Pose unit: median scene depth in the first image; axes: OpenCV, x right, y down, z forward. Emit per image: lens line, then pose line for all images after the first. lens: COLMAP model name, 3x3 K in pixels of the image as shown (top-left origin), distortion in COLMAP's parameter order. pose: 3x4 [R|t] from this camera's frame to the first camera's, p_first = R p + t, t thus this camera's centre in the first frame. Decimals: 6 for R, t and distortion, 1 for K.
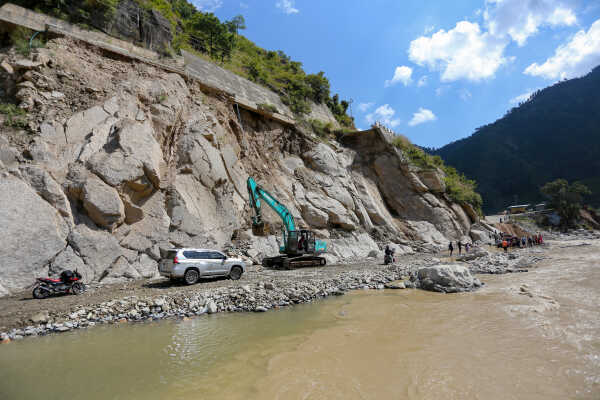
lens RADIAL K [[295.5, 0, 300.6], [0, 295.5, 192.8], [0, 0, 1]] dist [-0.063308, 0.031920]
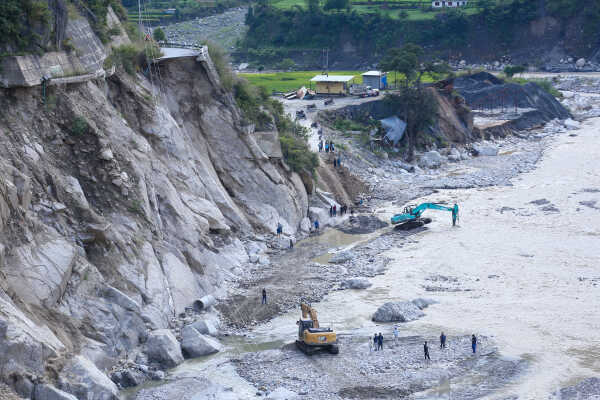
lens RADIAL K [[1739.7, 0, 300.0], [0, 1739.7, 200.0], [0, 0, 1]] dist [0.145693, 0.546672]
pose [[0.783015, -0.066640, 0.618422, -2.309594], [-0.095124, 0.969719, 0.224936, -0.940713], [-0.614686, -0.234955, 0.752966, -2.471607]]
